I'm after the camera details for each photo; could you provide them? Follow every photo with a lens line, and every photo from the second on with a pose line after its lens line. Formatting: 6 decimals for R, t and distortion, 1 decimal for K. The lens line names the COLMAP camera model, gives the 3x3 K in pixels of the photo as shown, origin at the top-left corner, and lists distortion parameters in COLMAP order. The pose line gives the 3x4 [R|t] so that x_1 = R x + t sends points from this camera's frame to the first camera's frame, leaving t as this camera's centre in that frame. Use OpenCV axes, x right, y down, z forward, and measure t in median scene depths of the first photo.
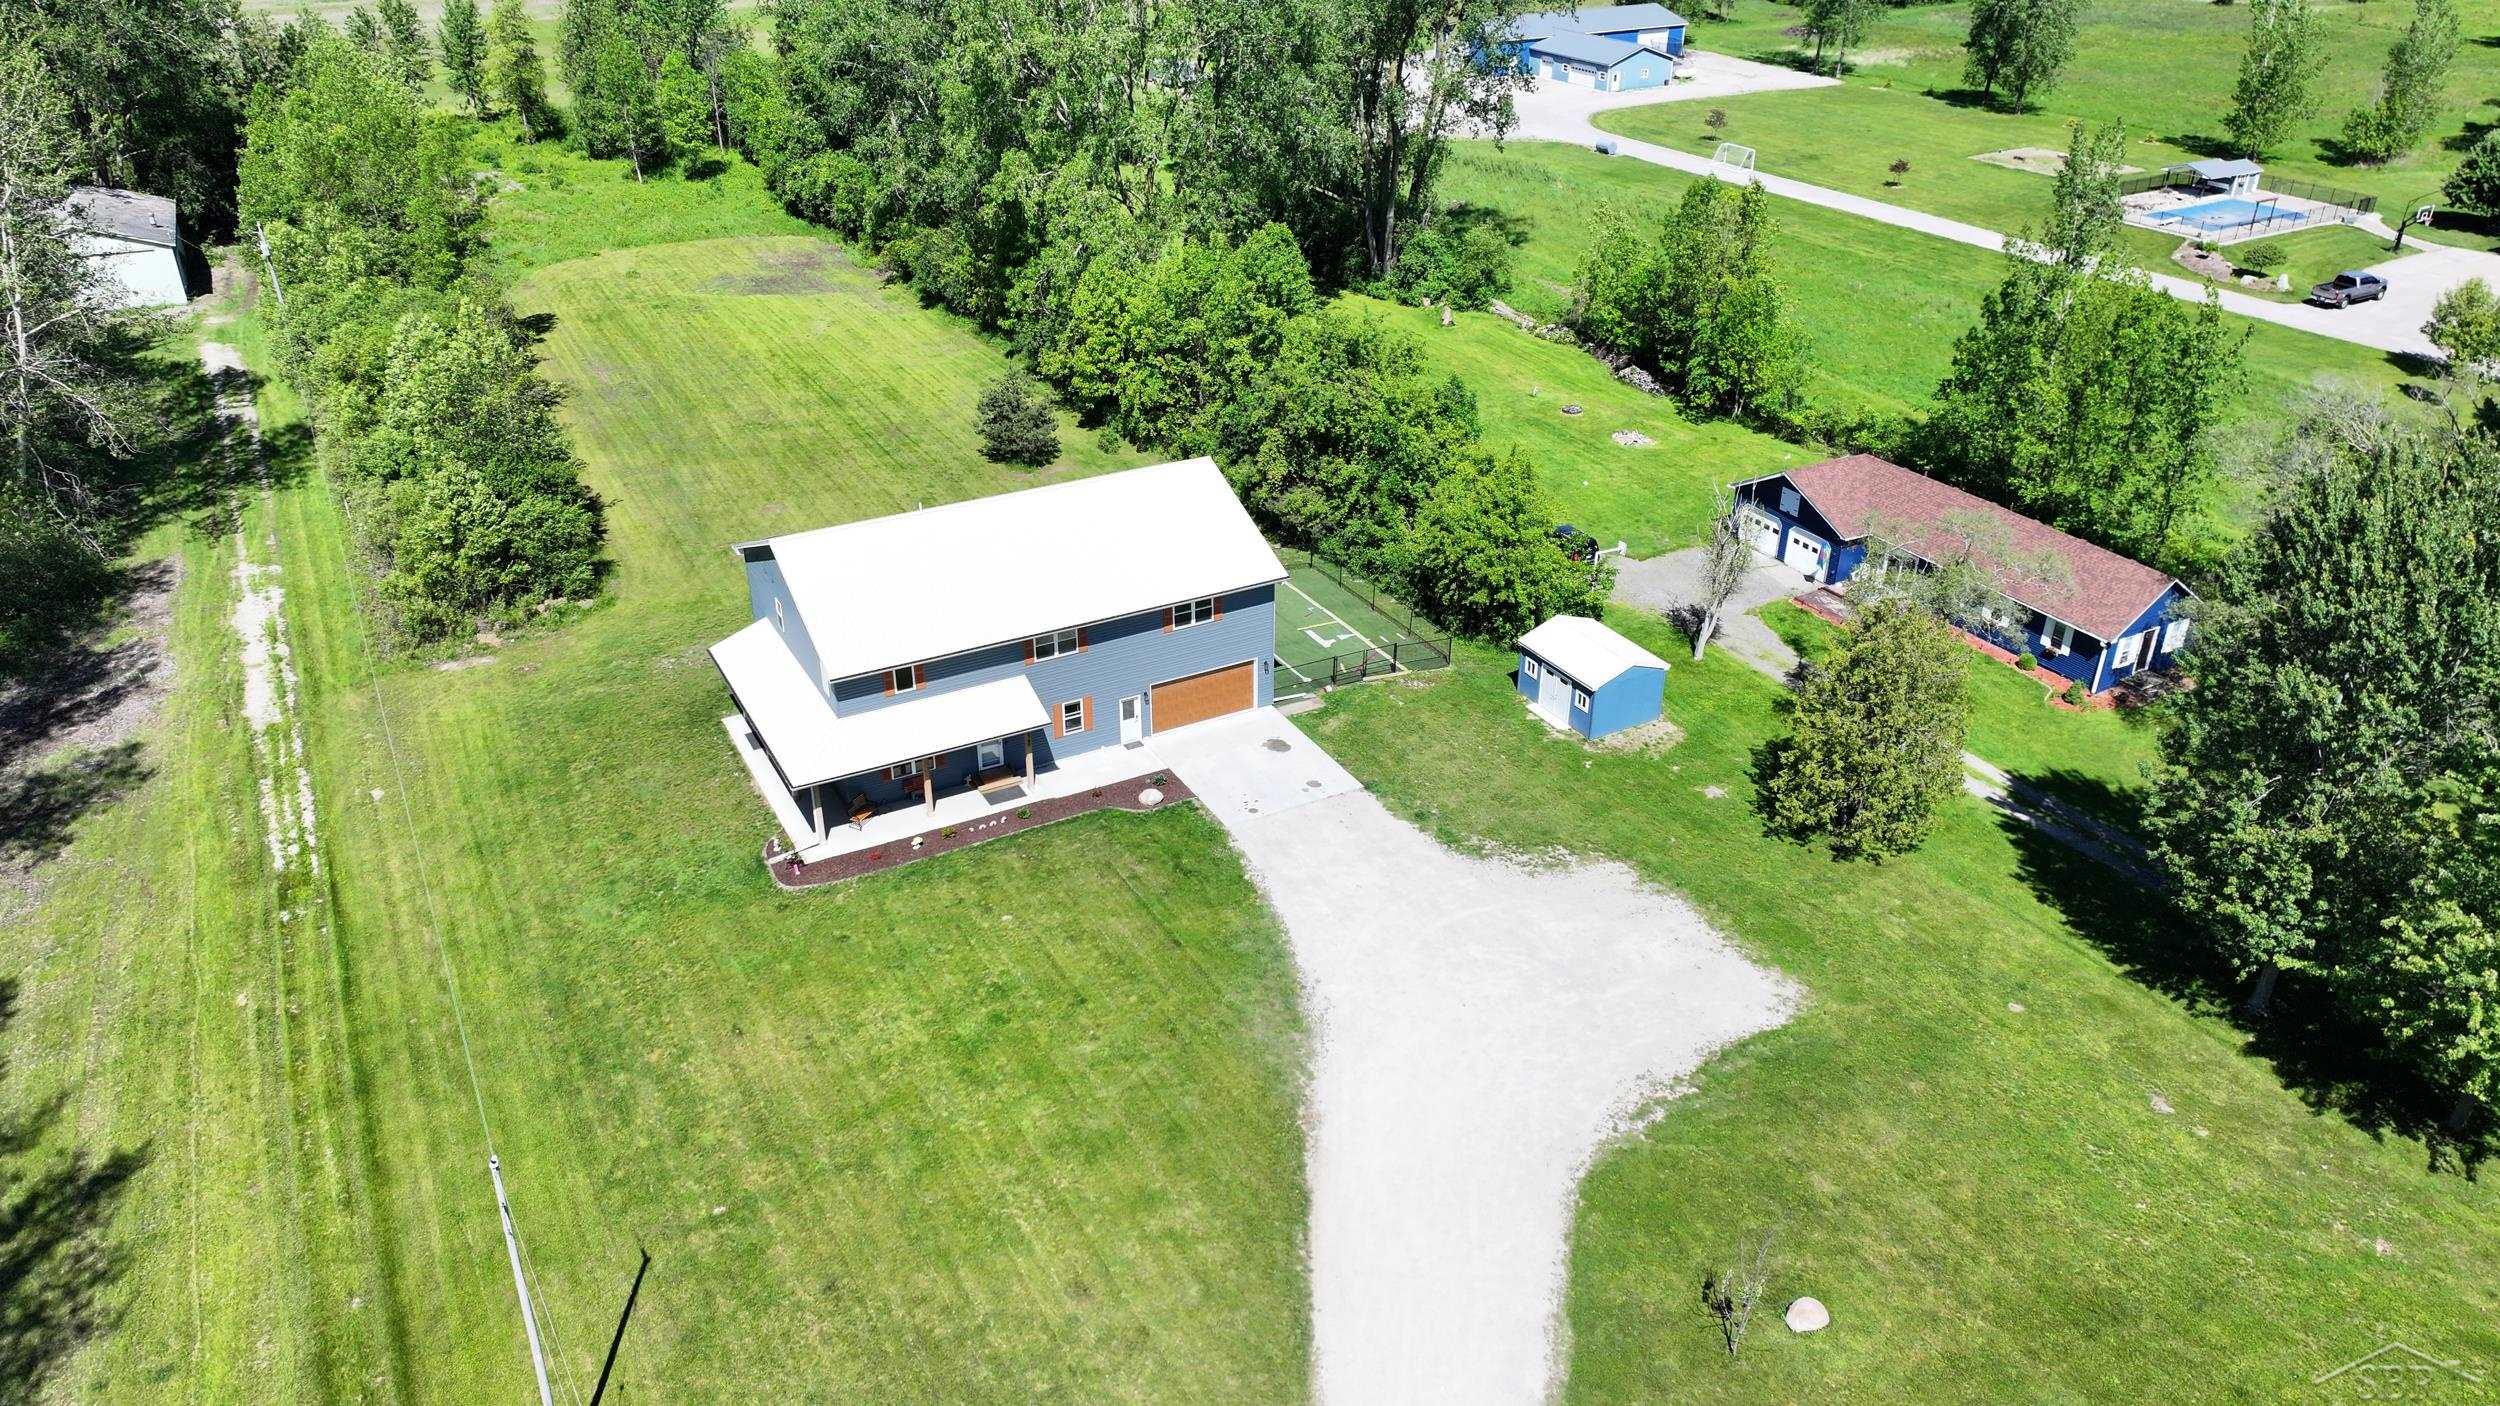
lens RADIAL K [[1775.6, 0, 1250.0], [0, 1775.6, 703.0], [0, 0, 1]] dist [-0.016250, -0.001950]
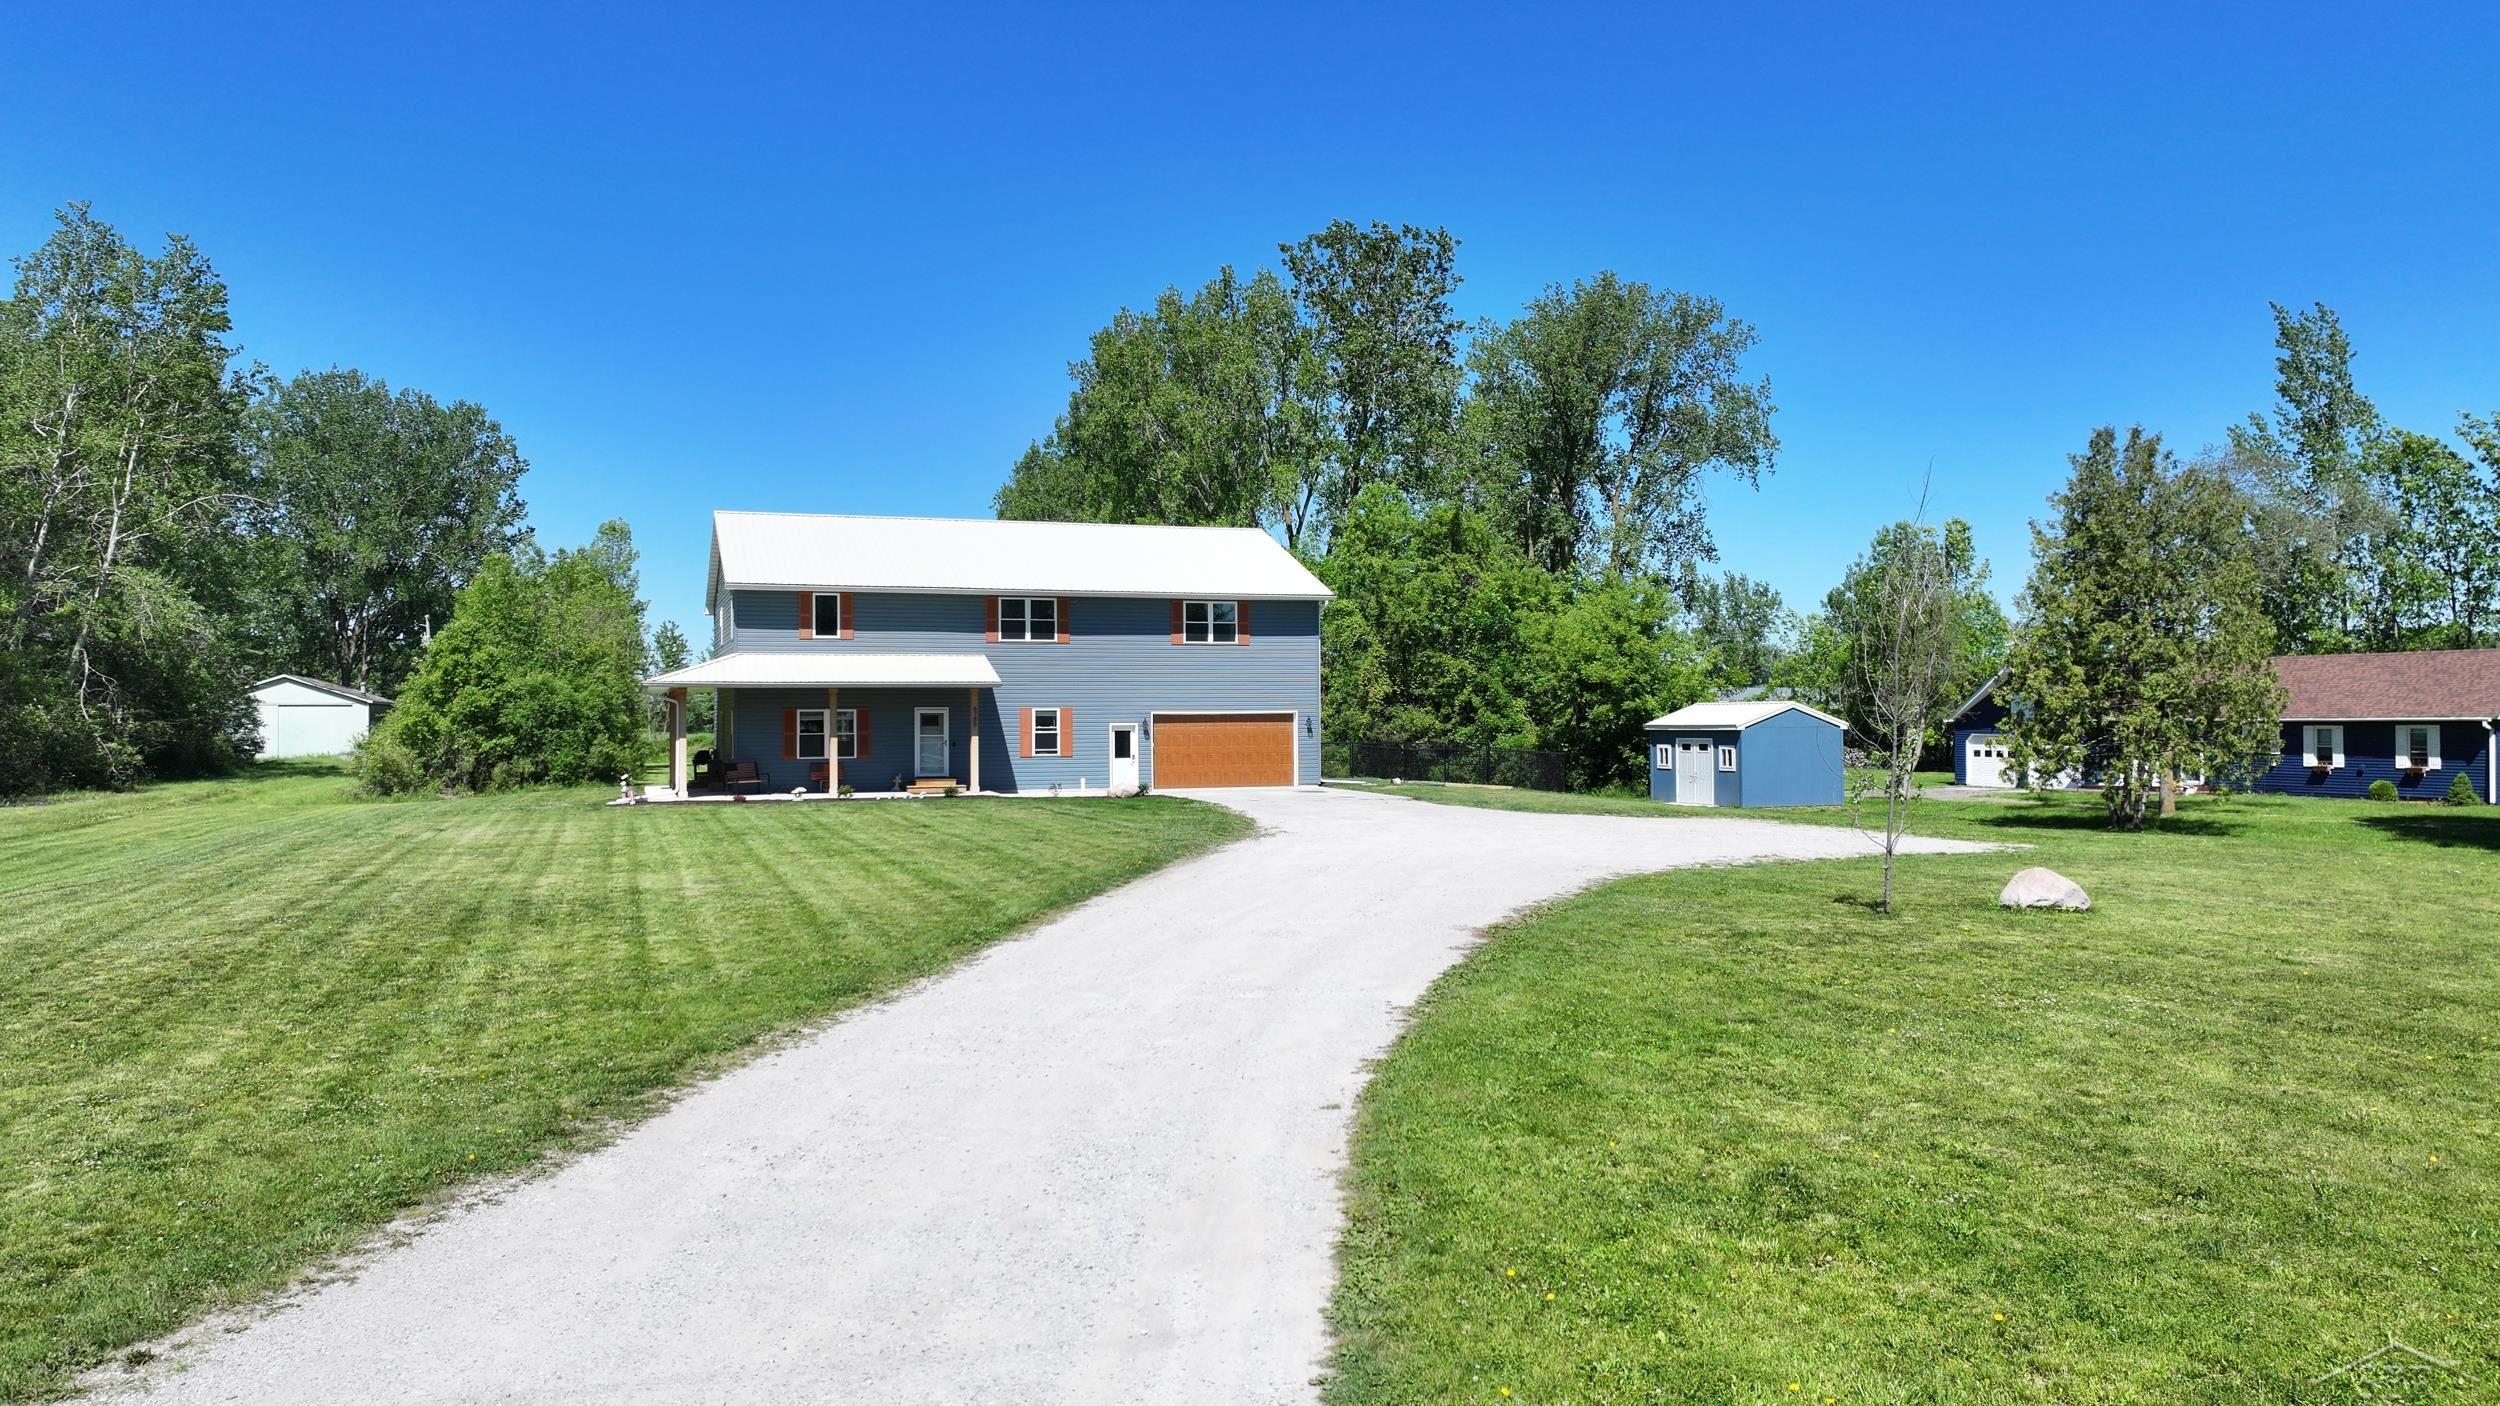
lens RADIAL K [[1775.6, 0, 1250.0], [0, 1775.6, 703.0], [0, 0, 1]] dist [-0.016250, -0.001950]
pose [[0.986856, -0.014581, -0.160941, 0.108813], [-0.067654, 0.867164, -0.493406, 0.356407], [0.146756, 0.497809, 0.854780, 0.321618]]
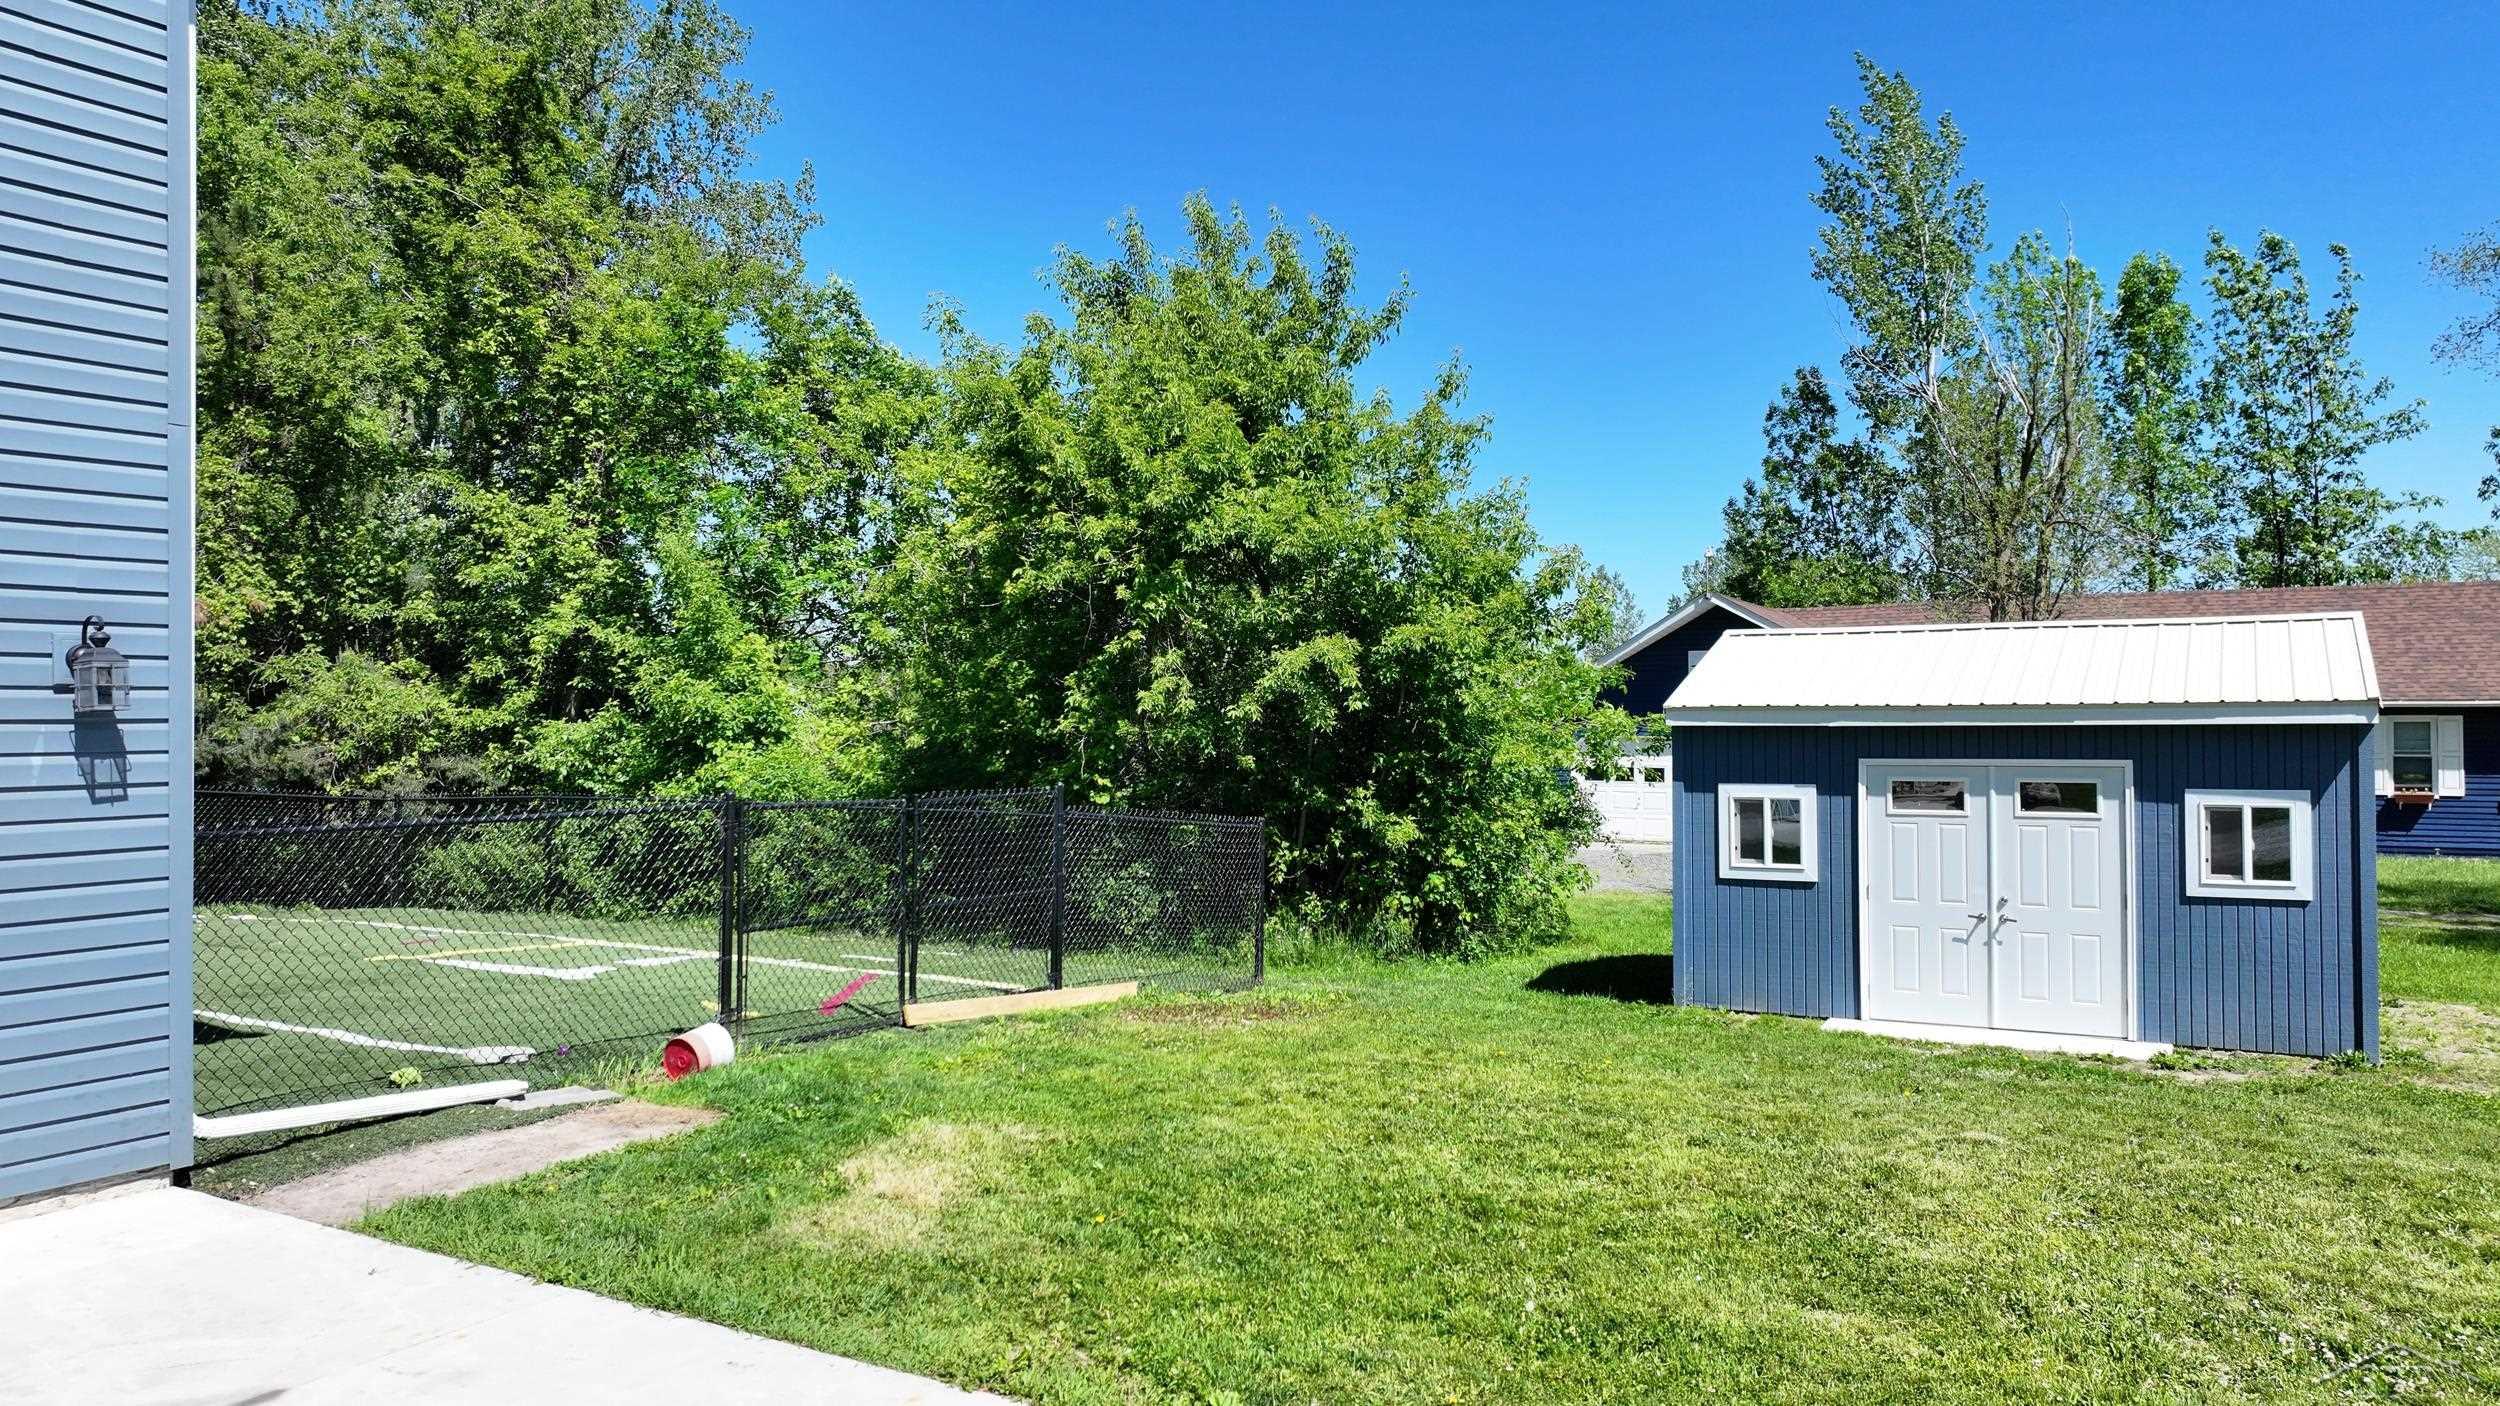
lens RADIAL K [[1779.4, 0, 1250.0], [0, 1779.4, 703.0], [0, 0, 1]] dist [-0.002176, -0.133006]
pose [[0.858988, -0.008213, 0.511930, 0.014147], [0.260463, 0.867830, -0.423119, 0.035496], [-0.440793, 0.496794, 0.747594, 0.897826]]
